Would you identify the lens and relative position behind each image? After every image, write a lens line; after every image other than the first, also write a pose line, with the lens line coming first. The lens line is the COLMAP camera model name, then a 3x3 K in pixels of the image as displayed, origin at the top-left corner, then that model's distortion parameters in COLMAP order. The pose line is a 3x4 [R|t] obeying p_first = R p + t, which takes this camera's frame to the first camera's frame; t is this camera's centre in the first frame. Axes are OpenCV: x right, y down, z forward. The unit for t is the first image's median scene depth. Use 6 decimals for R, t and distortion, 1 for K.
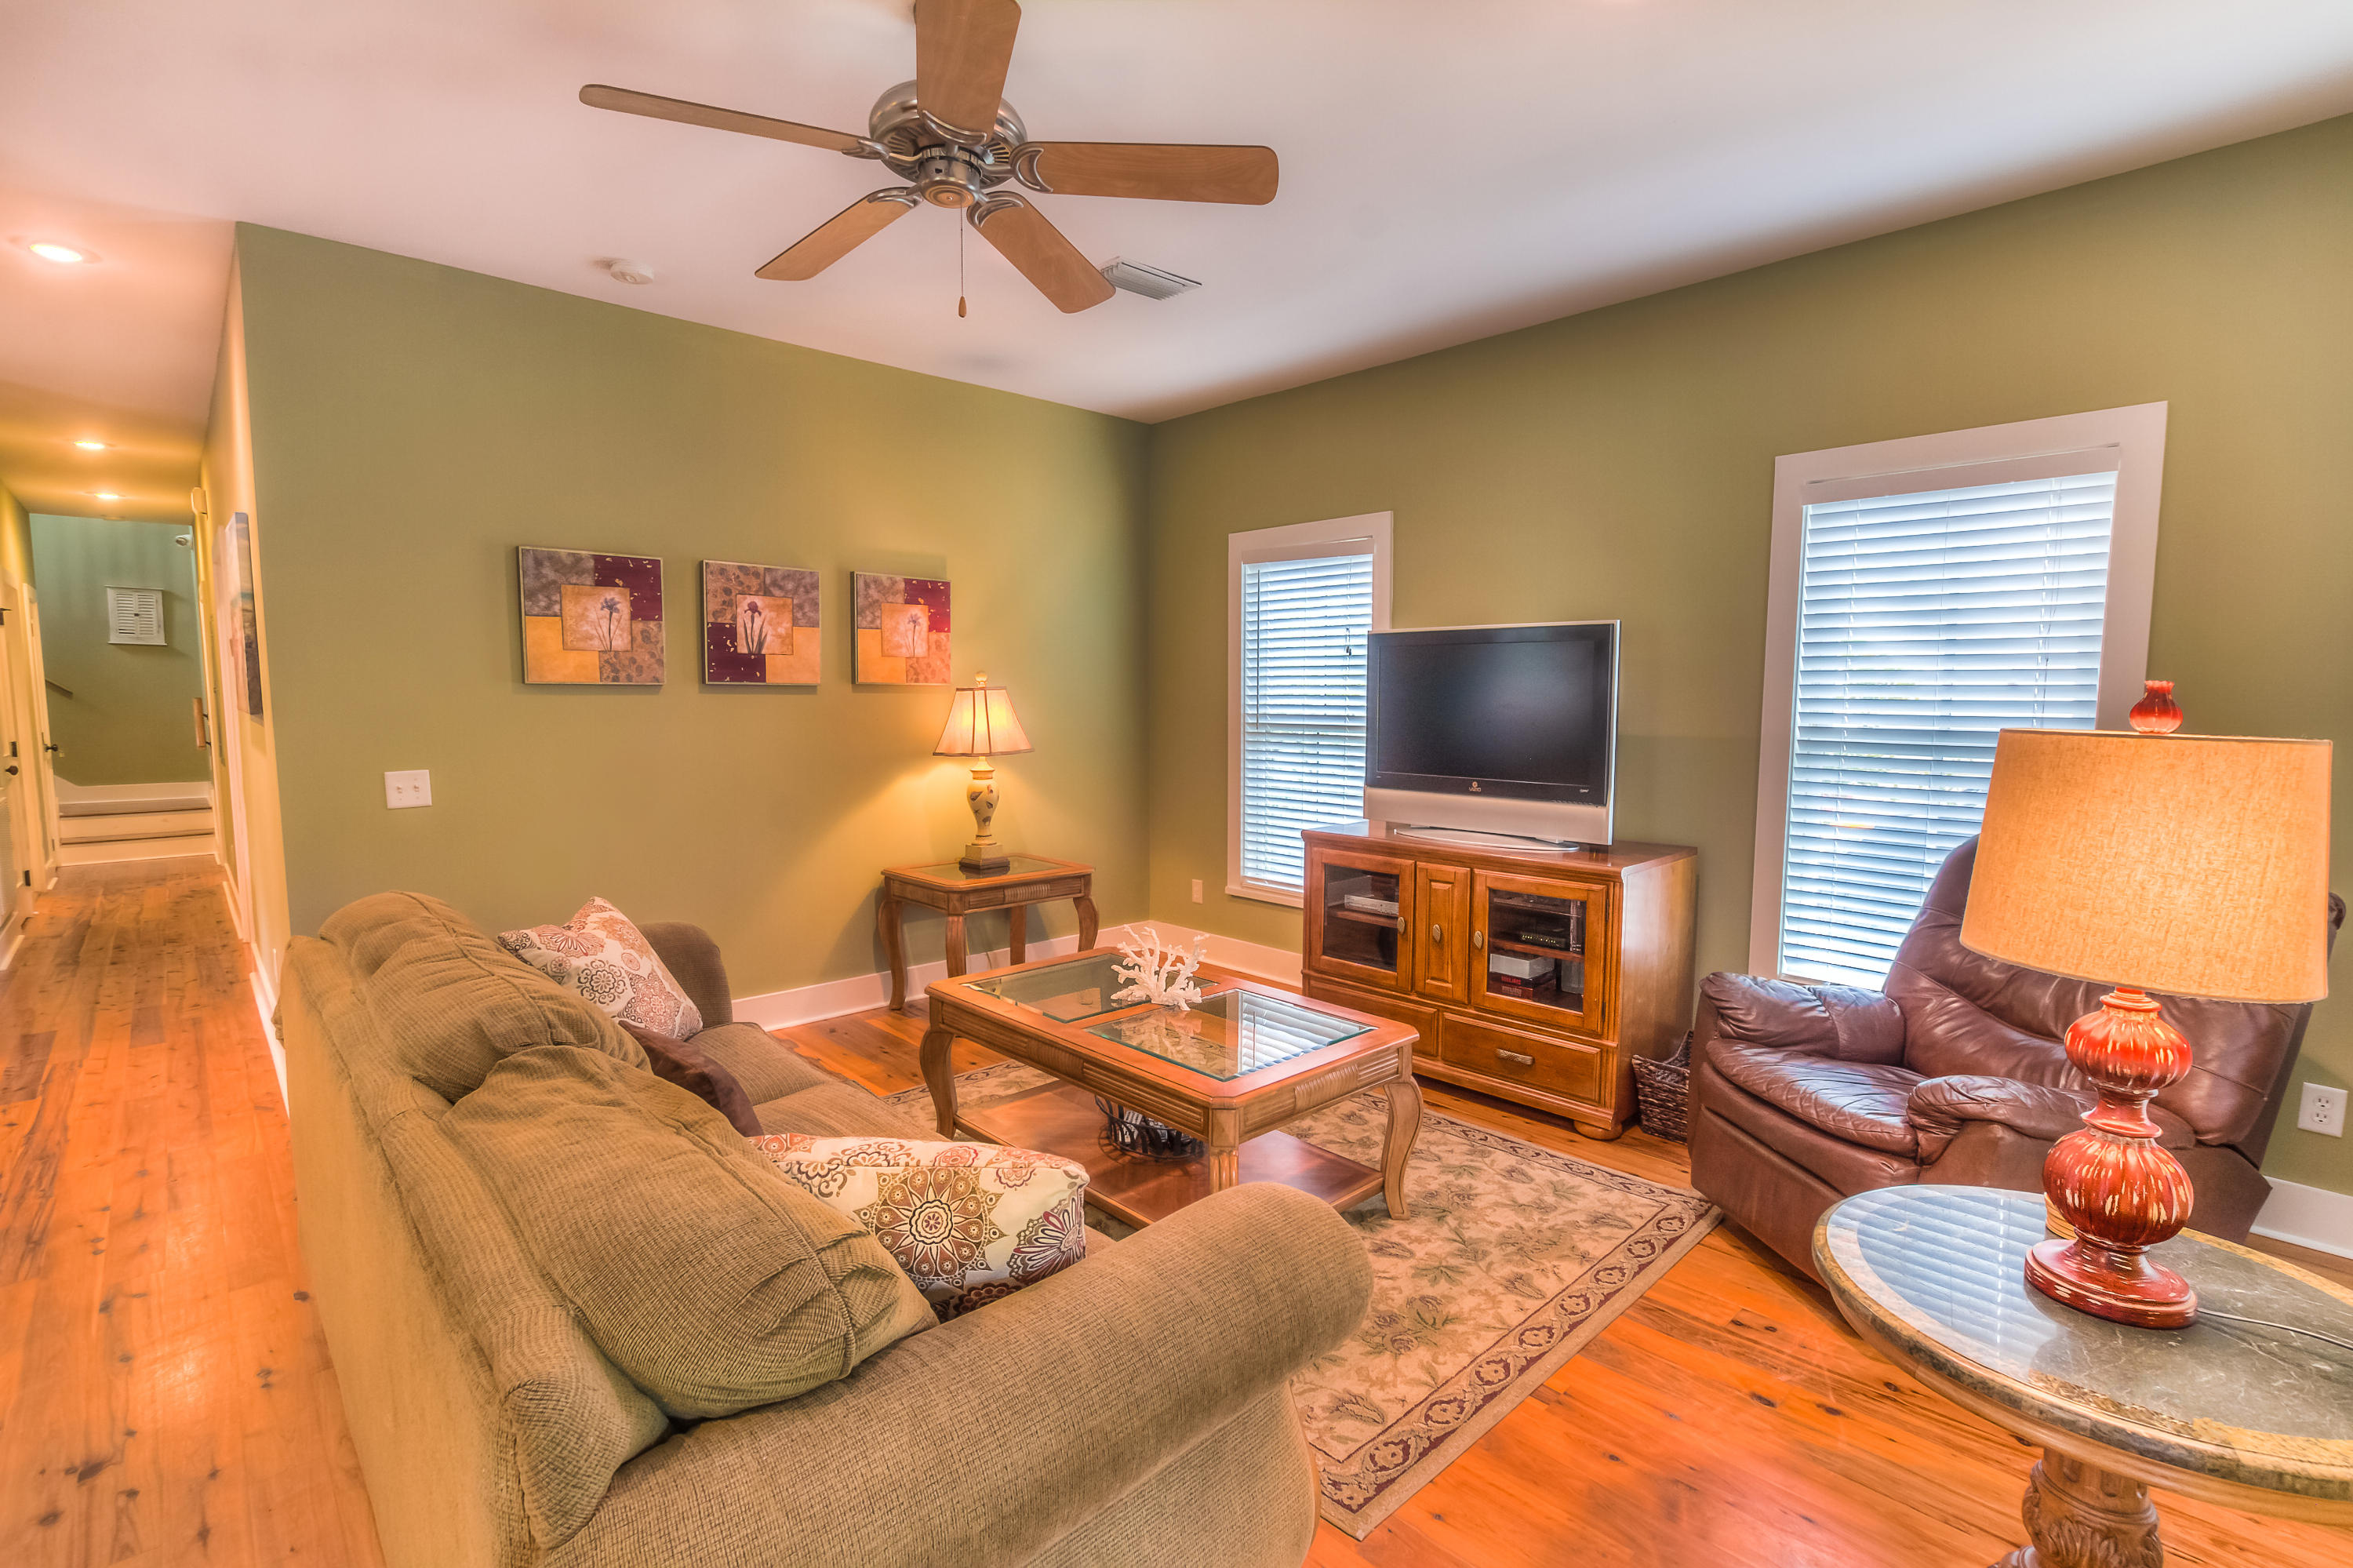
lens RADIAL K [[1077.0, 0, 1186.8], [0, 1077.0, 793.1], [0, 0, 1]] dist [-0.012504, 0.001087]
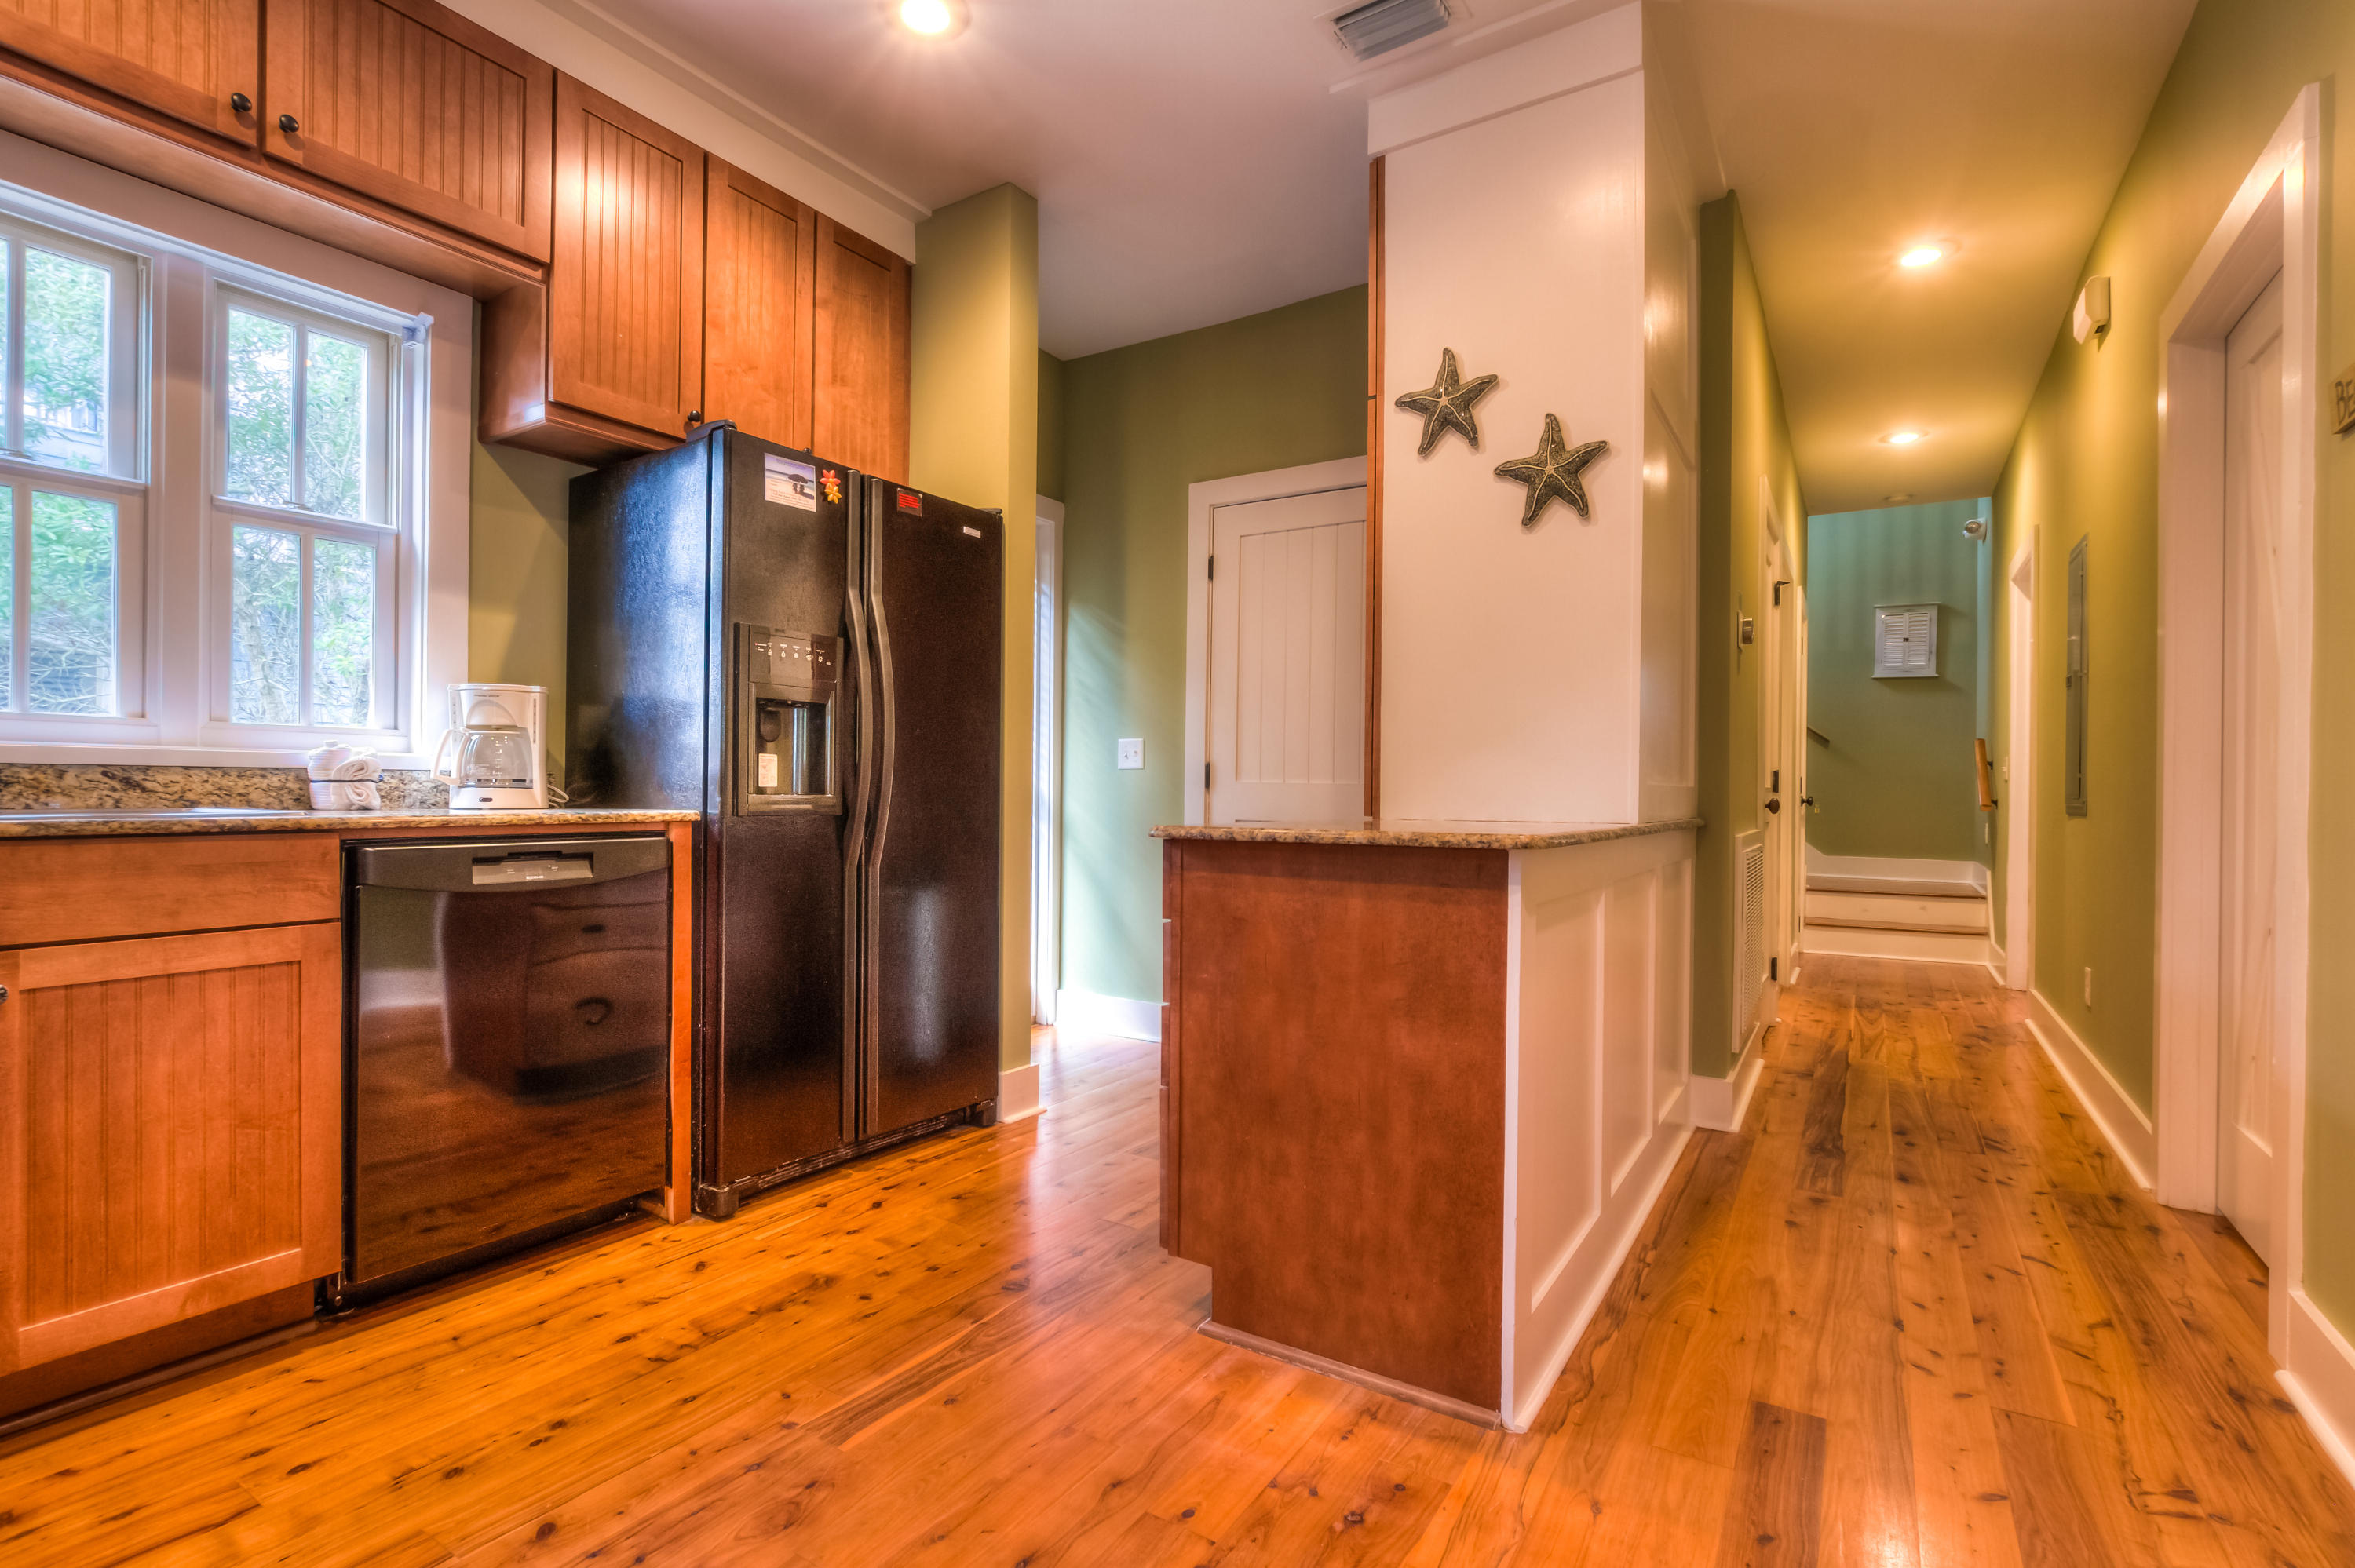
lens RADIAL K [[1077.7, 0, 1182.3], [0, 1077.7, 785.8], [0, 0, 1]] dist [-0.012504, 0.001087]
pose [[0.238732, -0.005485, -0.971070, -0.408081], [-0.101100, 0.994409, -0.030471, 0.017131], [0.965808, 0.105450, 0.236843, 0.364296]]
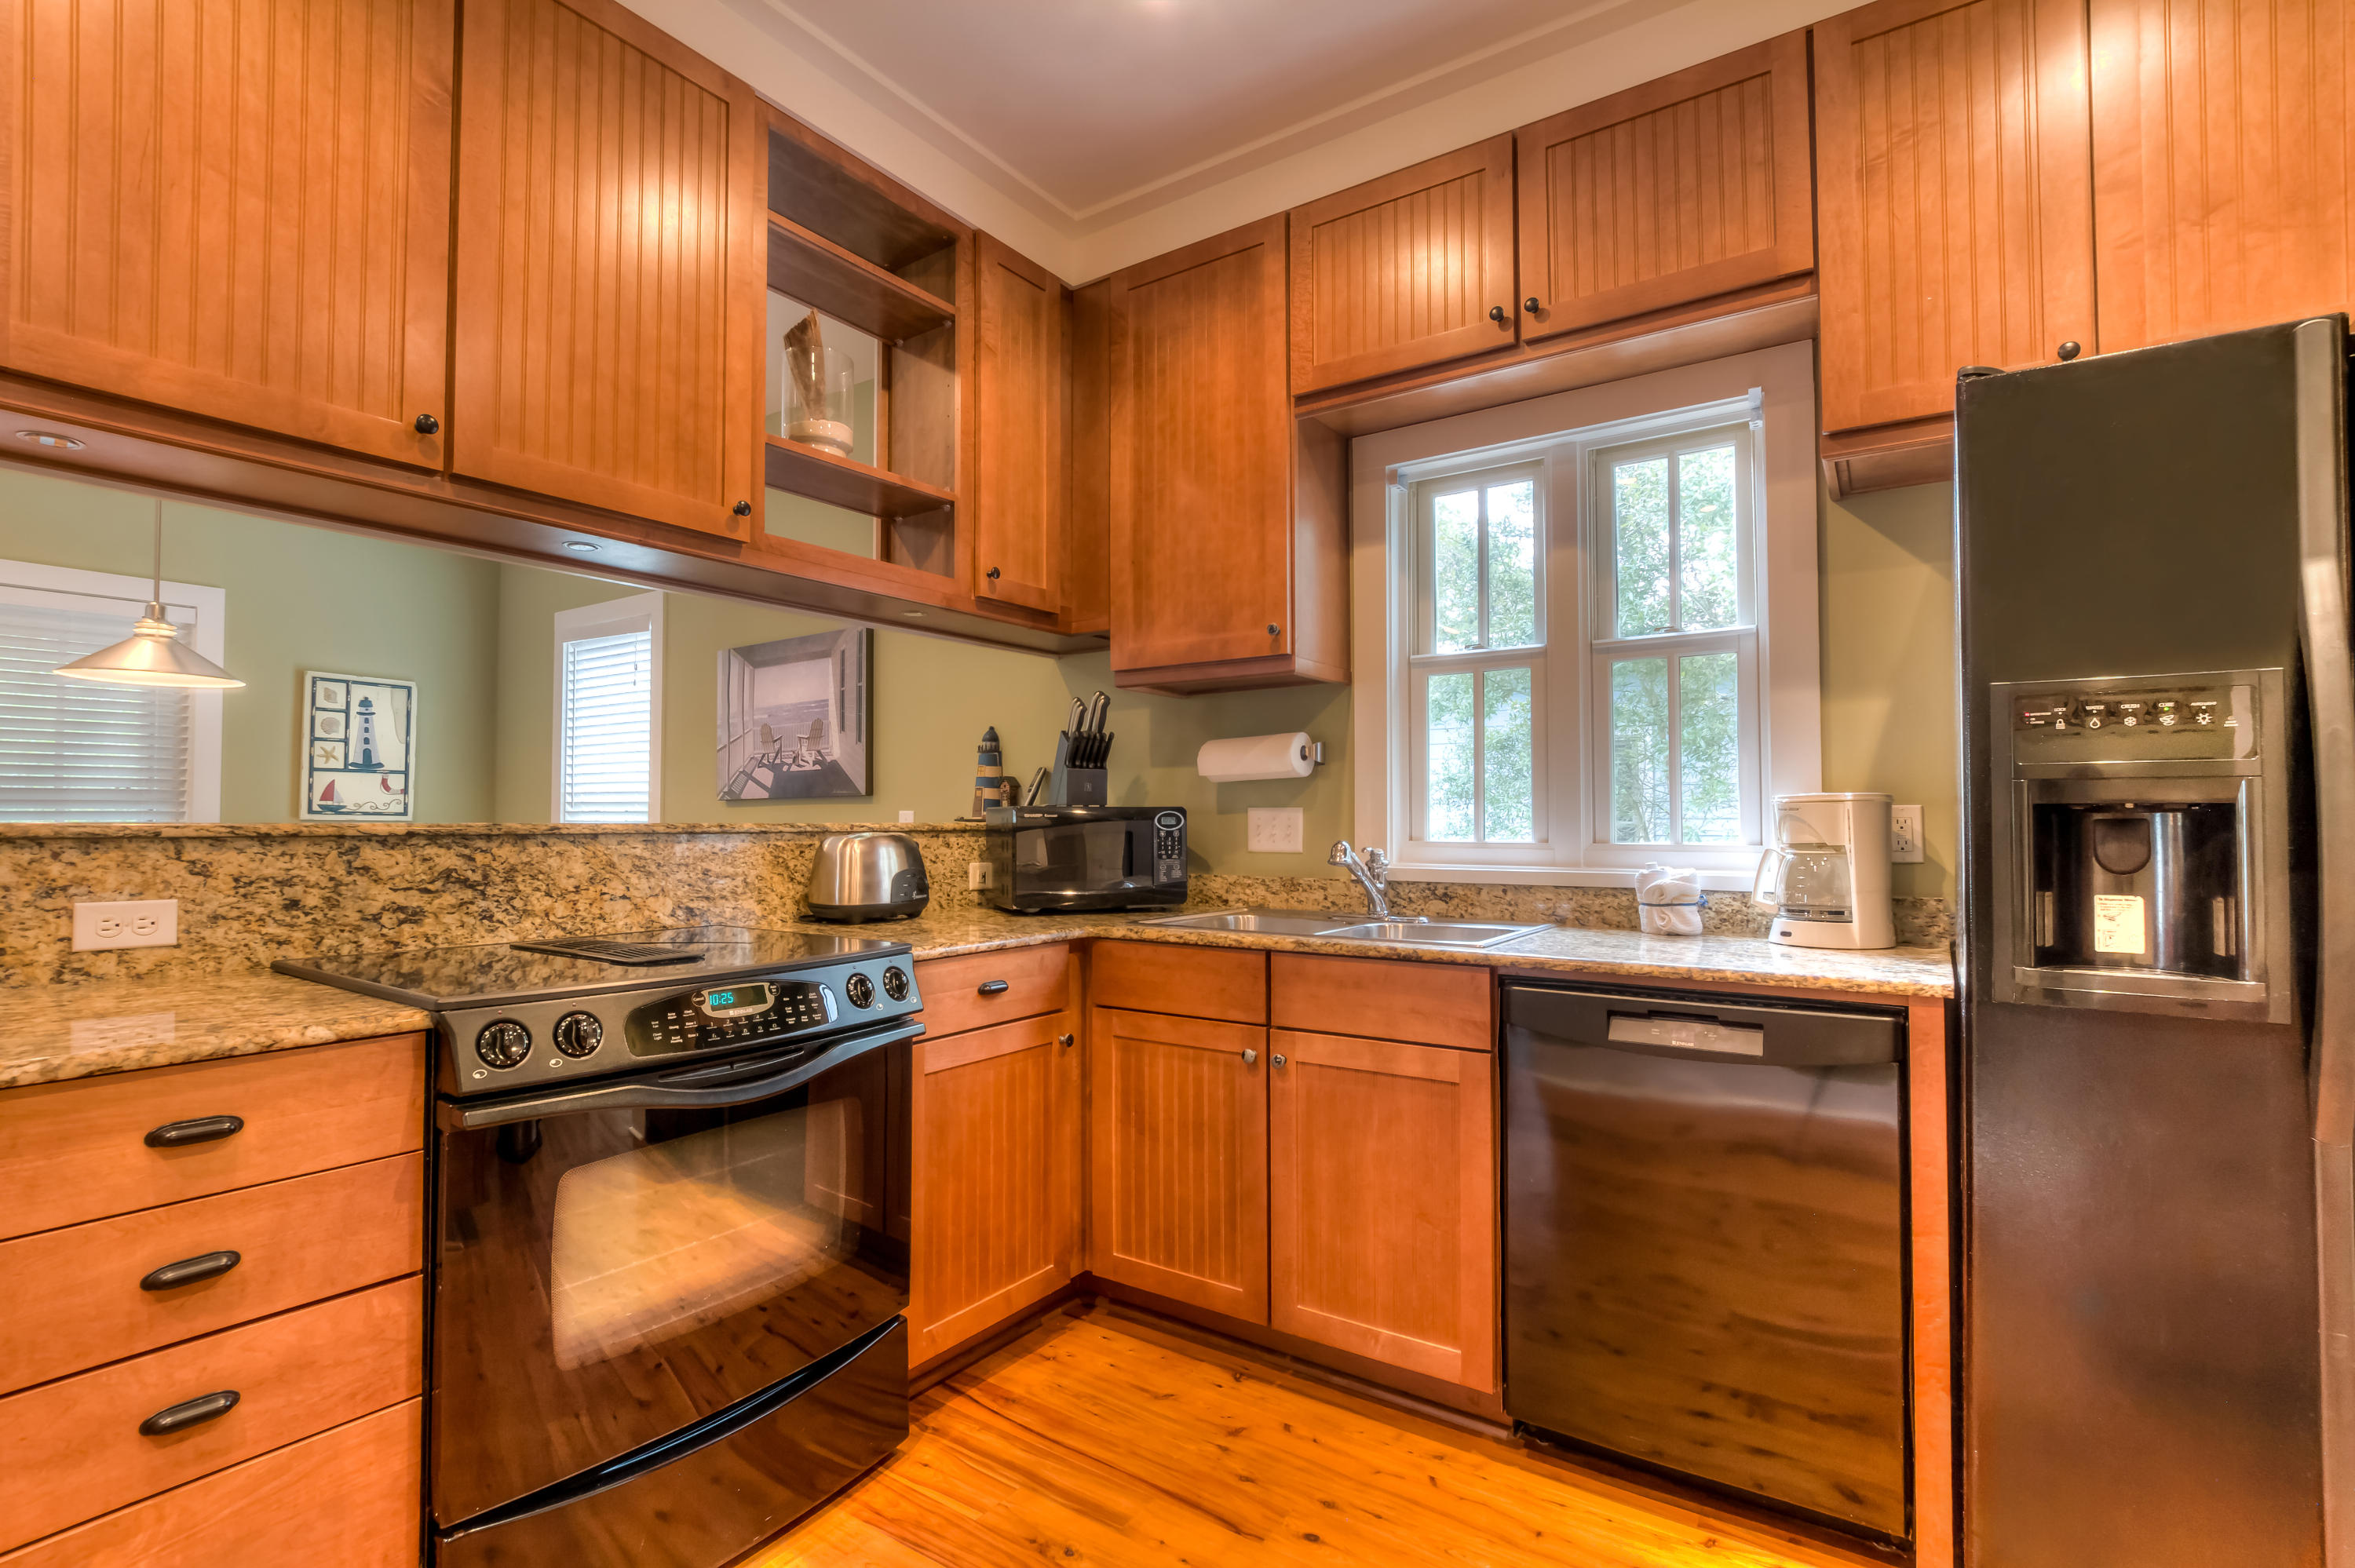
lens RADIAL K [[1077.7, 0, 1168.7], [0, 1077.7, 790.6], [0, 0, 1]] dist [-0.012504, 0.001087]
pose [[-0.979380, -0.009544, -0.201799, -0.720450], [-0.023311, 0.997550, 0.065957, -0.052817], [0.200675, 0.069301, -0.977204, 0.576367]]
